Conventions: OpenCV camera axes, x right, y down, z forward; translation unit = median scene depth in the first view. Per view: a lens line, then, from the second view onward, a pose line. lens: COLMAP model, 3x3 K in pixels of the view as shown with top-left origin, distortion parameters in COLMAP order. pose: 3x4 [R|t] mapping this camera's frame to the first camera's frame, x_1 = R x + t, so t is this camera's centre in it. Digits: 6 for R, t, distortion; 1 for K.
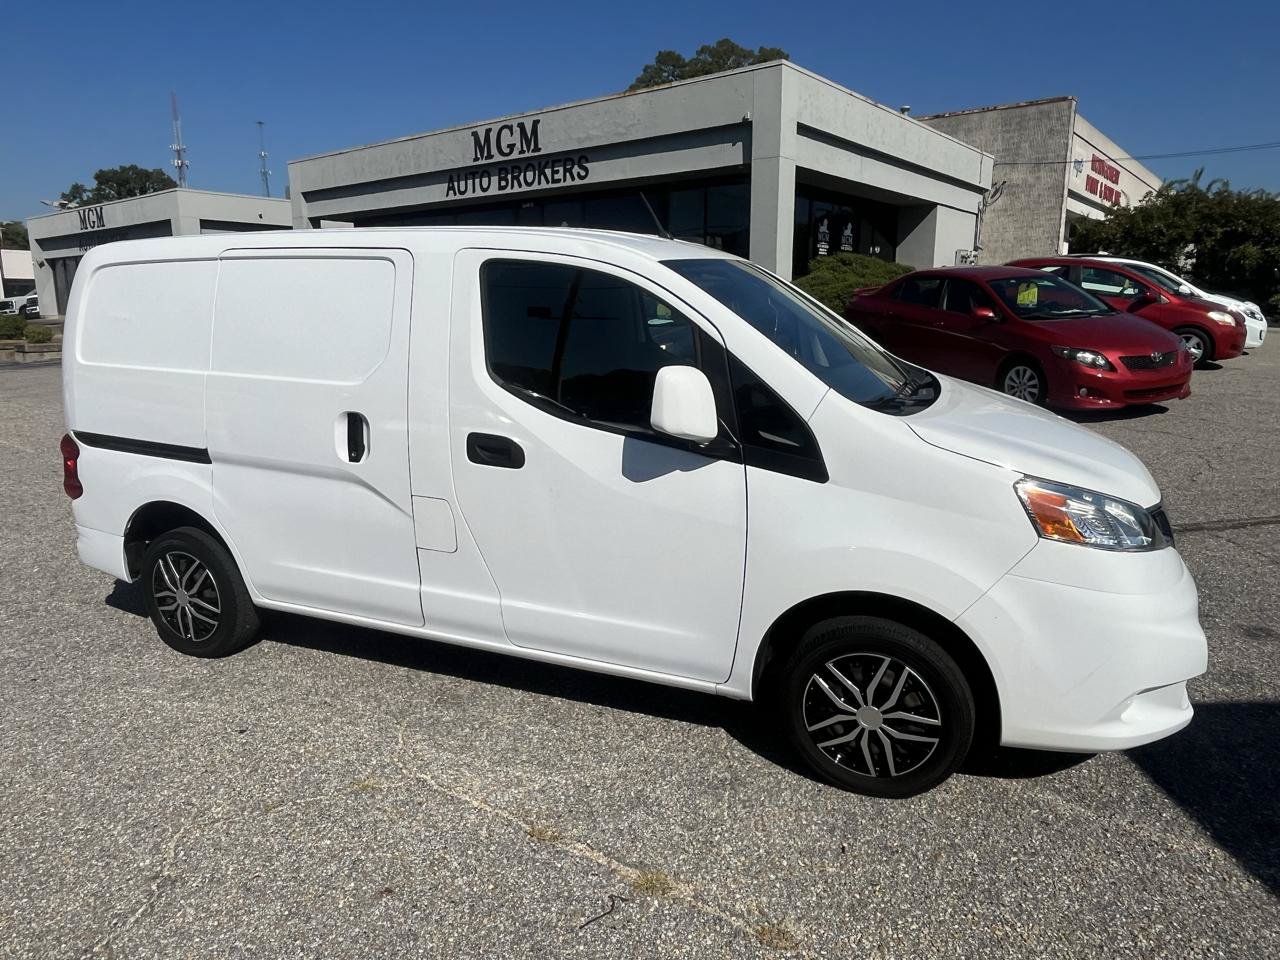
lens RADIAL K [[835.0, 0, 634.9], [0, 835.0, 468.5], [0, 0, 1]] dist [0.000415, -0.003335]
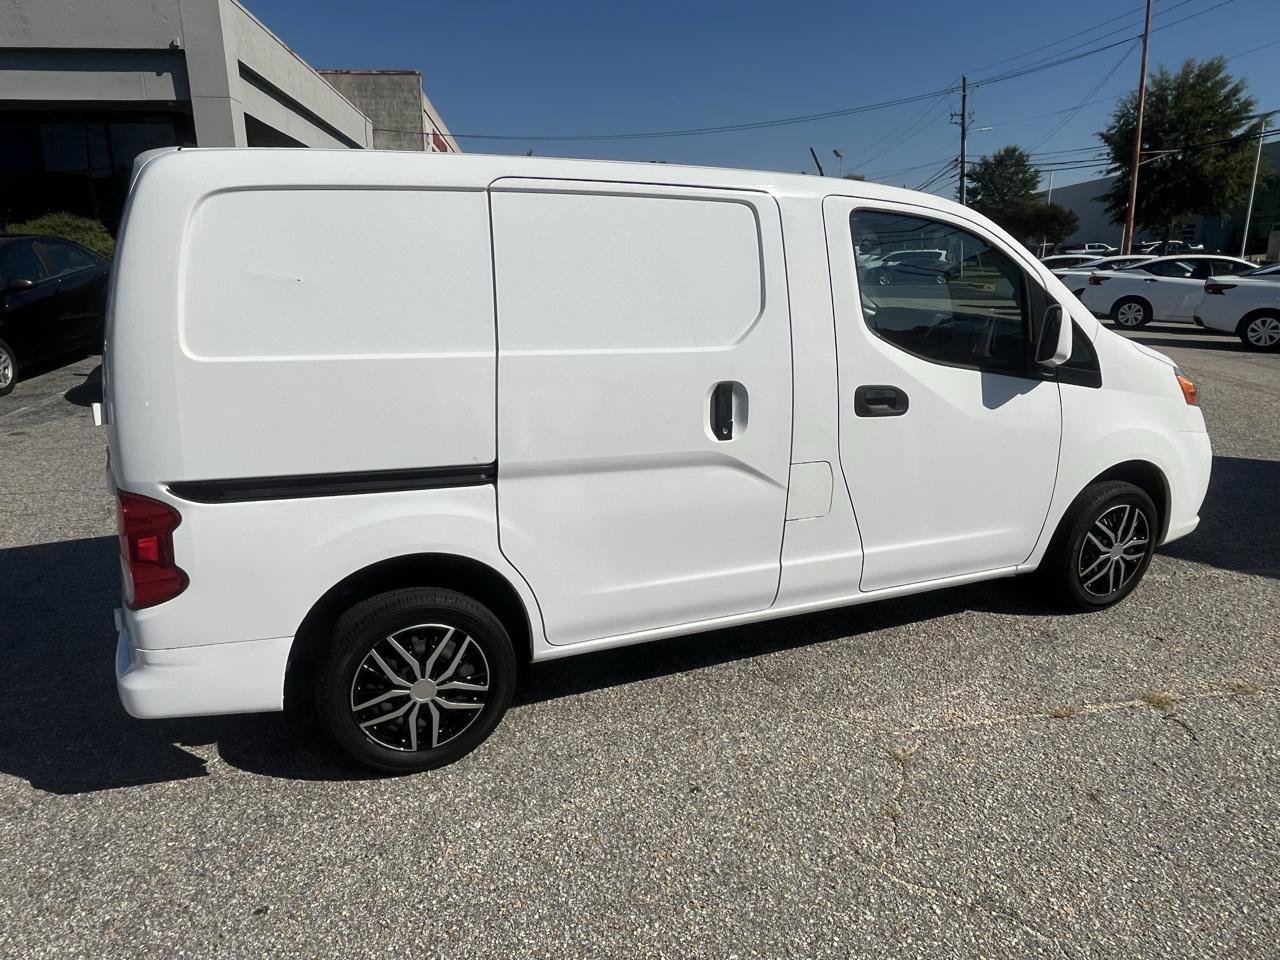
lens RADIAL K [[835.0, 0, 633.5], [0, 835.0, 473.4], [0, 0, 1]] dist [0.000415, -0.003335]
pose [[0.704210, -0.176507, 0.687702, -0.924712], [0.145355, 0.983931, 0.103694, -0.071137], [-0.694953, 0.026938, 0.718550, 0.414009]]
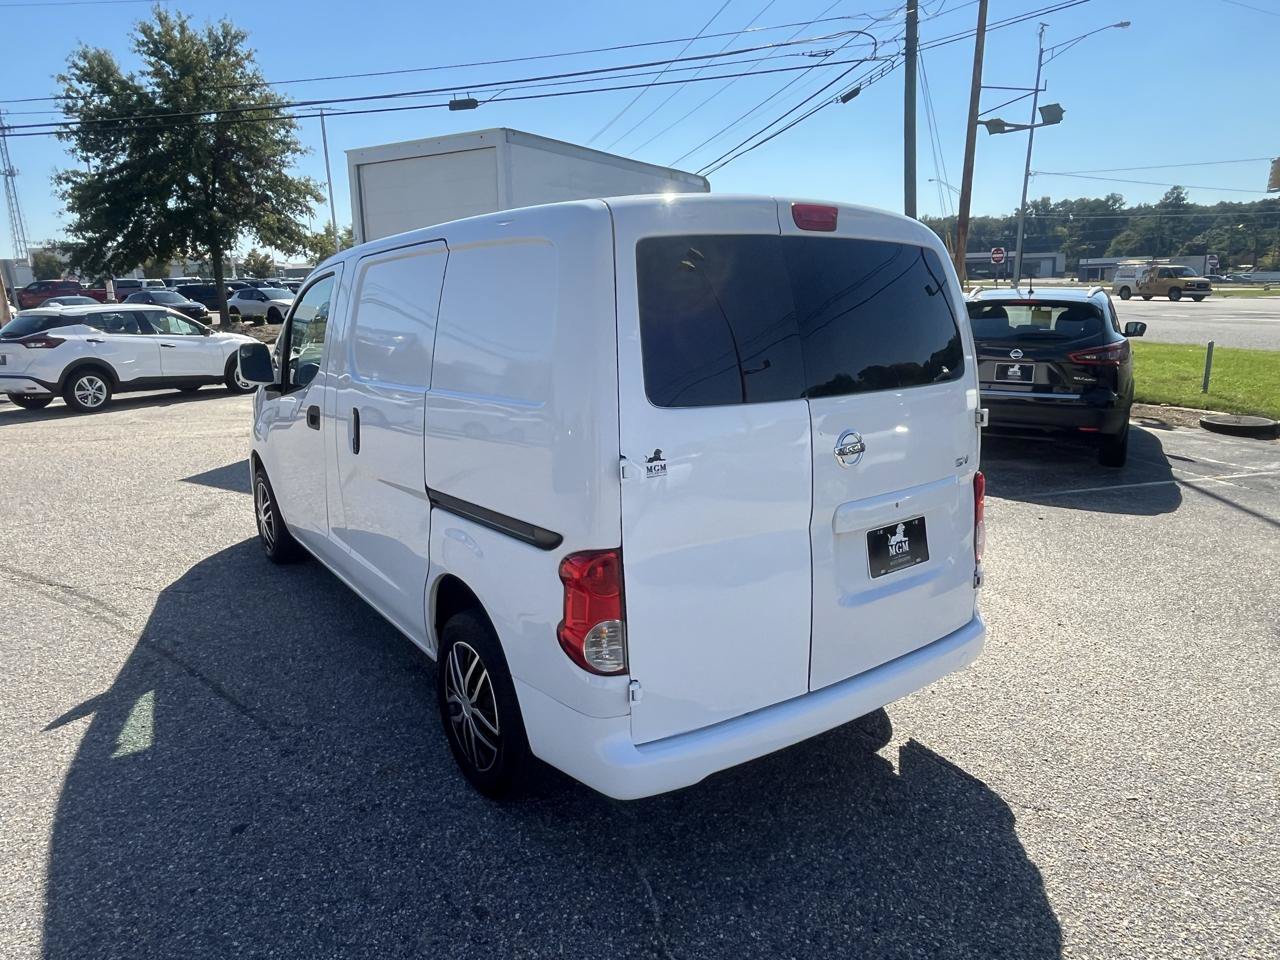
lens RADIAL K [[835.0, 0, 631.9], [0, 835.0, 472.7], [0, 0, 1]] dist [0.000415, -0.003335]
pose [[-0.842239, -0.088586, 0.531777, -0.920683], [0.139458, 0.917031, 0.373639, -0.413156], [-0.520755, 0.388853, -0.760005, 1.958395]]
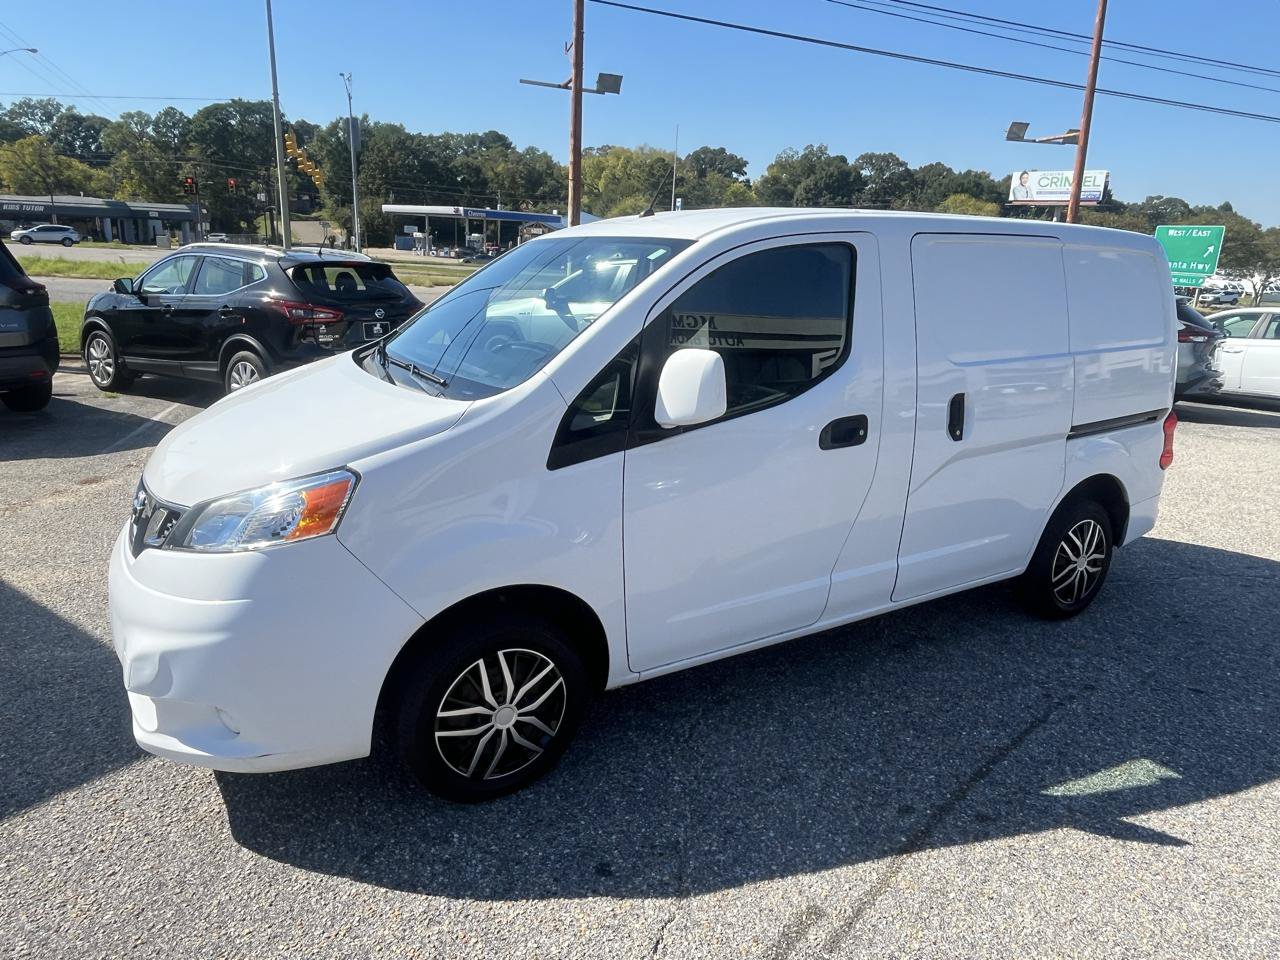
lens RADIAL K [[835.0, 0, 630.6], [0, 835.0, 474.8], [0, 0, 1]] dist [0.000415, -0.003335]
pose [[-0.593237, 0.194906, -0.781077, 0.861530], [-0.199838, 0.904225, 0.377415, -0.362917], [0.779830, 0.379986, -0.497470, 1.570693]]
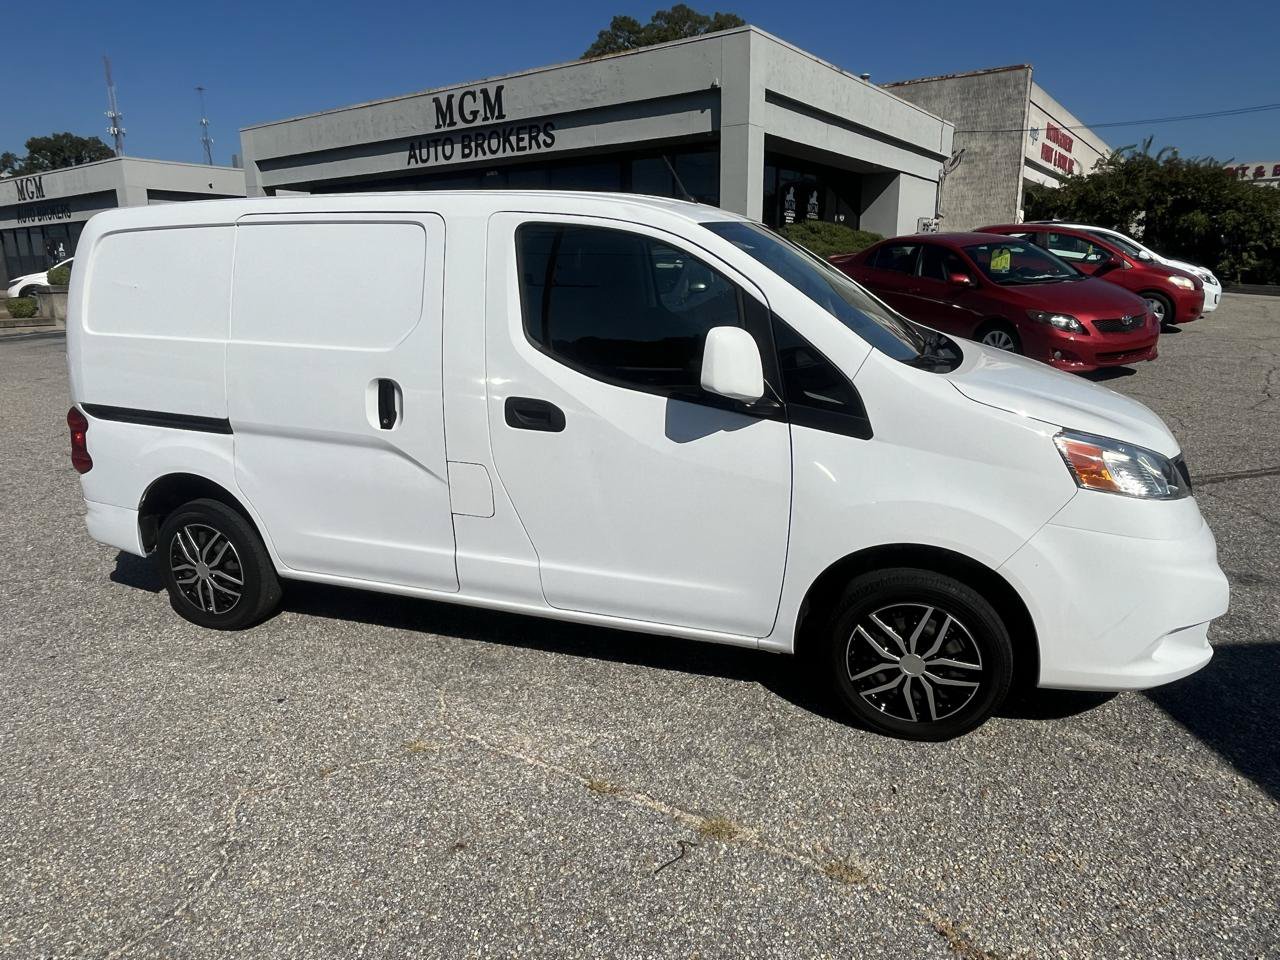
lens RADIAL K [[835.0, 0, 635.8], [0, 835.0, 464.4], [0, 0, 1]] dist [0.000415, -0.003335]
pose [[0.998660, -0.018102, 0.048491, -0.081196], [0.016694, 0.999431, 0.029296, 0.009544], [-0.048993, -0.028447, 0.998394, -0.009576]]
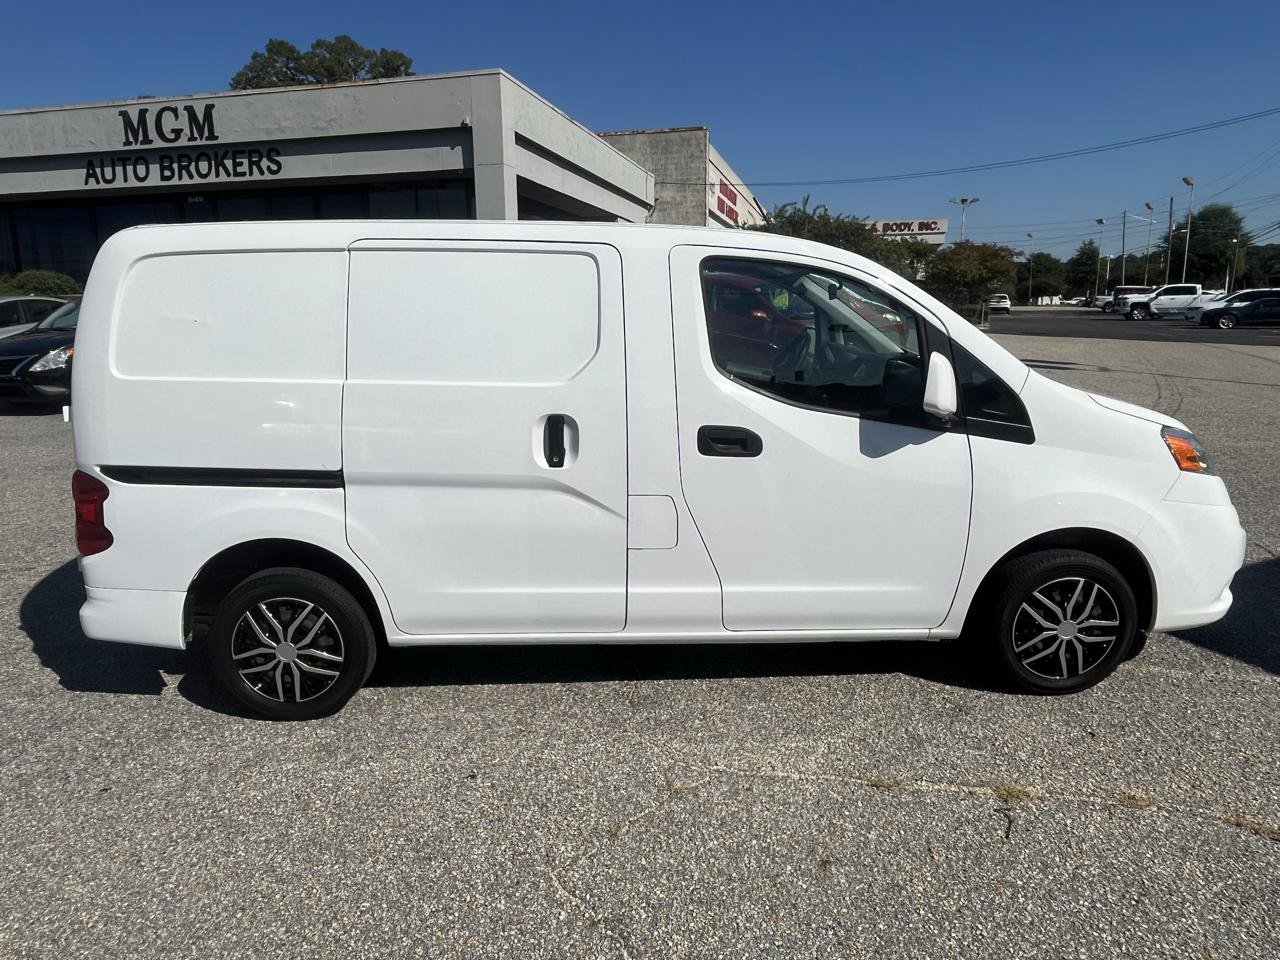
lens RADIAL K [[835.0, 0, 635.6], [0, 835.0, 467.1], [0, 0, 1]] dist [0.000415, -0.003335]
pose [[0.907899, -0.083332, 0.410822, -0.594472], [0.087414, 0.996133, 0.008876, -0.007837], [-0.409973, 0.027853, 0.911672, 0.092593]]
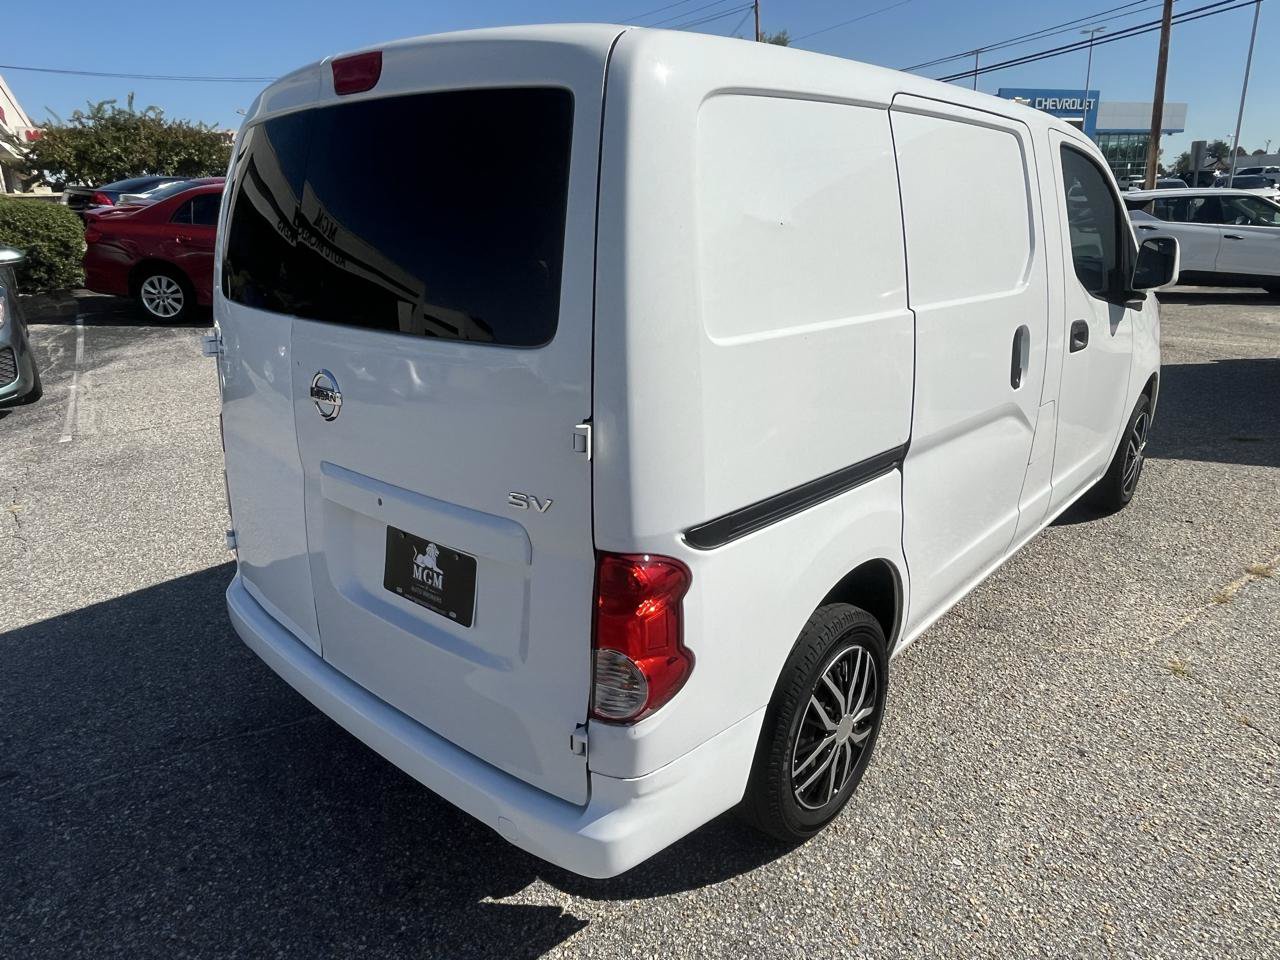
lens RADIAL K [[835.0, 0, 636.8], [0, 835.0, 471.0], [0, 0, 1]] dist [0.000415, -0.003335]
pose [[0.332390, -0.285477, 0.898899, -1.122422], [0.214866, 0.950948, 0.222555, -0.177833], [-0.918341, 0.119168, 0.377424, 0.963186]]
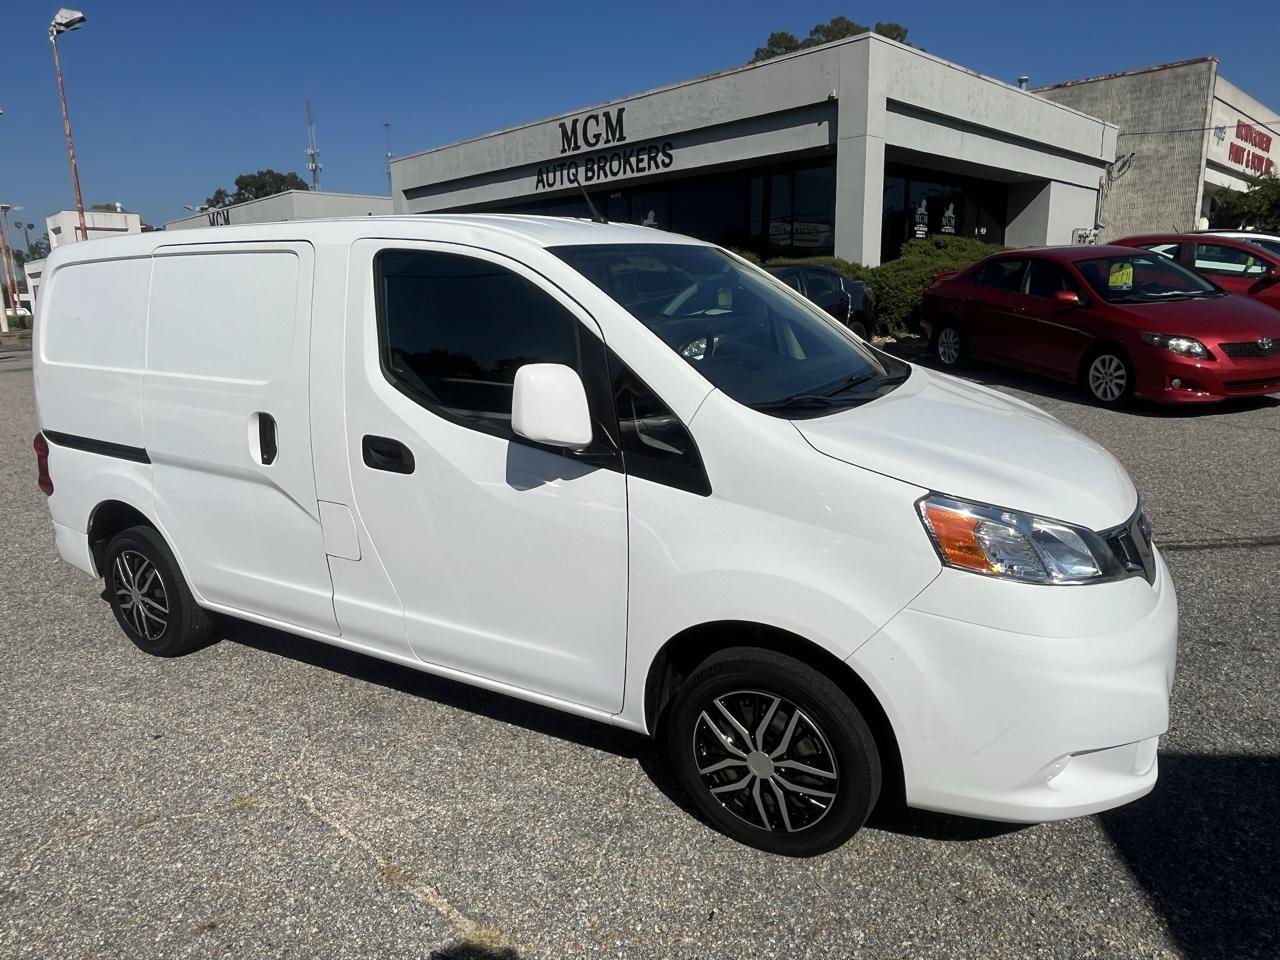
lens RADIAL K [[835.0, 0, 643.2], [0, 835.0, 472.3], [0, 0, 1]] dist [0.000415, -0.003335]
pose [[0.992169, 0.009105, -0.124569, 0.198963], [-0.007139, 0.999843, 0.016224, -0.015940], [0.124697, -0.015208, 0.992078, 0.090592]]
